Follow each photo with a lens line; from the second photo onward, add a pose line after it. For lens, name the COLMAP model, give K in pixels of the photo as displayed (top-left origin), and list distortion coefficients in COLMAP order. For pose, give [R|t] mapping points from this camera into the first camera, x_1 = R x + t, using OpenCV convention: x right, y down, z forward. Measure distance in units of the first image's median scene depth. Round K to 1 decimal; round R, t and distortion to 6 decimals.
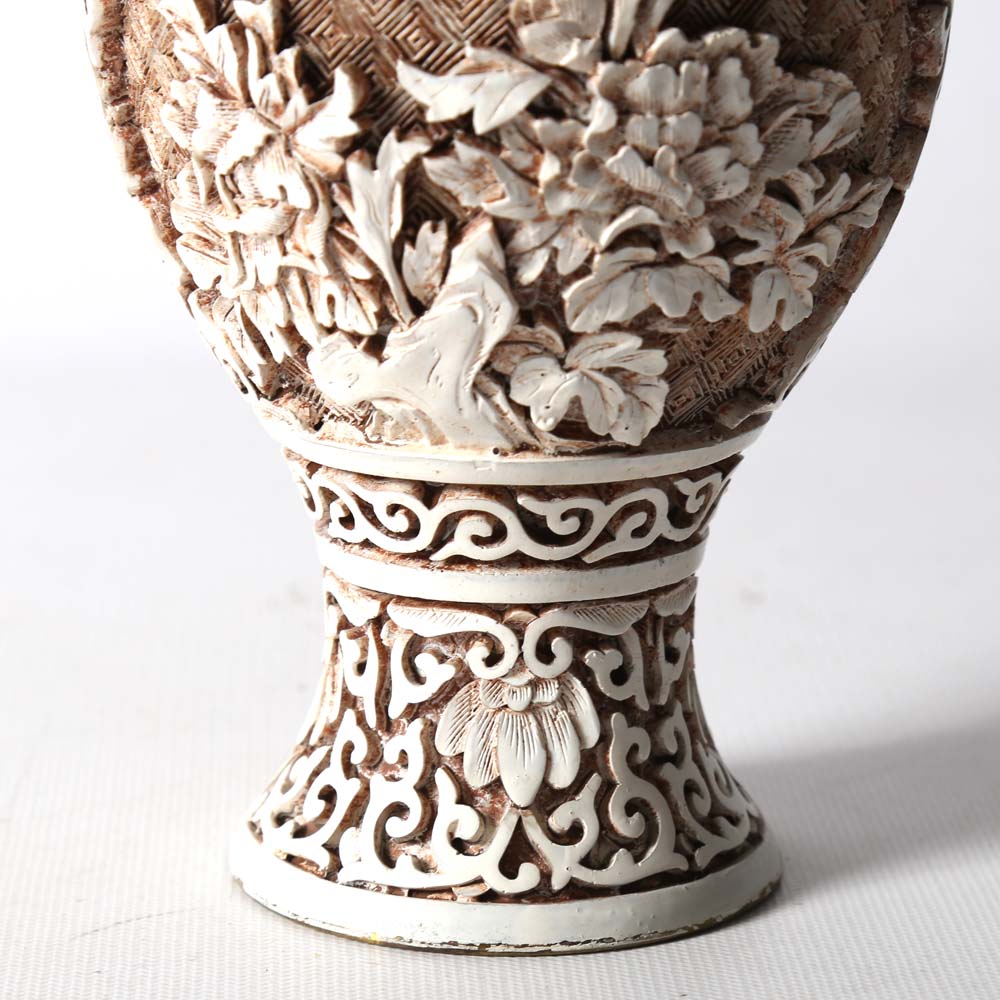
lens RADIAL K [[4167.4, 0, 505.1], [0, 4167.4, 500.3], [0, 0, 1]] dist [0.270678, 0.000000]
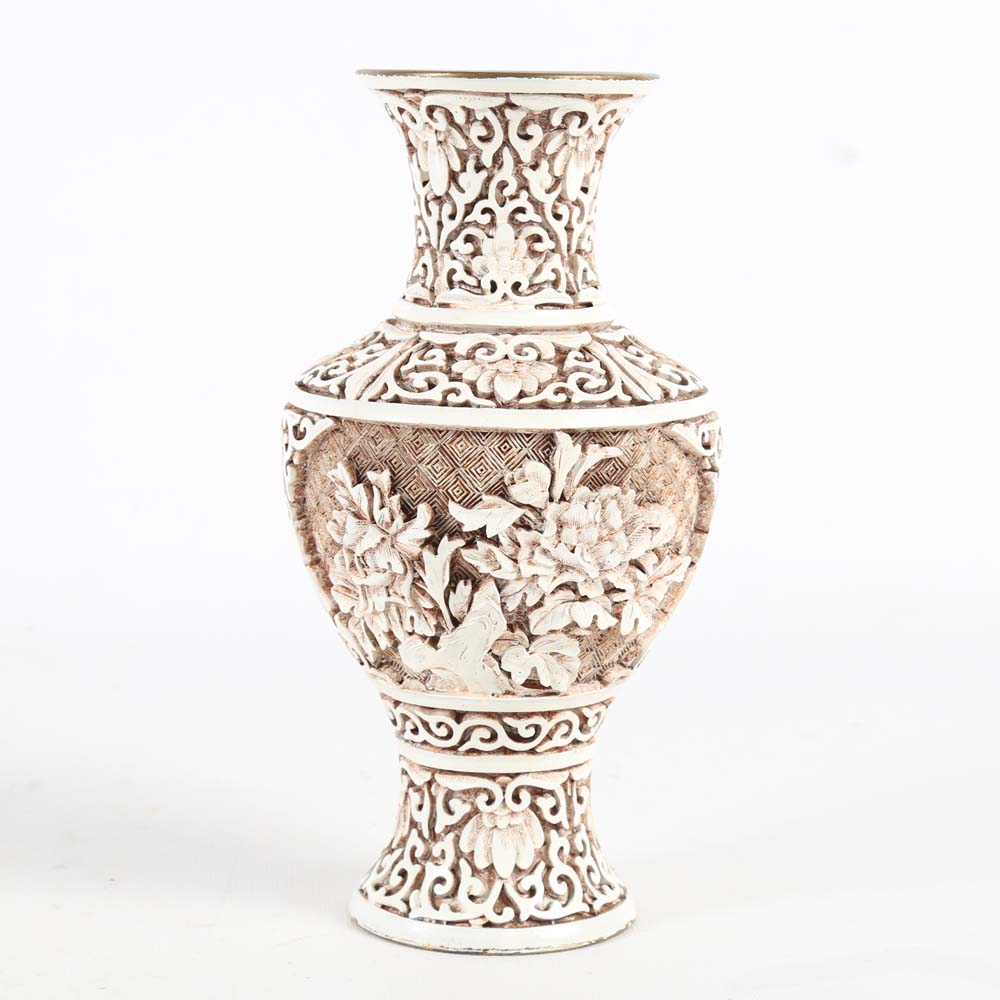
lens RADIAL K [[2987.9, 0, 482.6], [0, 2987.9, 482.5], [0, 0, 1]] dist [0.200351, 0.000000]
pose [[0.999599, 0.000785, 0.028302, -0.047202], [0.001589, 0.996484, -0.083767, 0.006745], [-0.028268, 0.083778, 0.996083, -0.419923]]
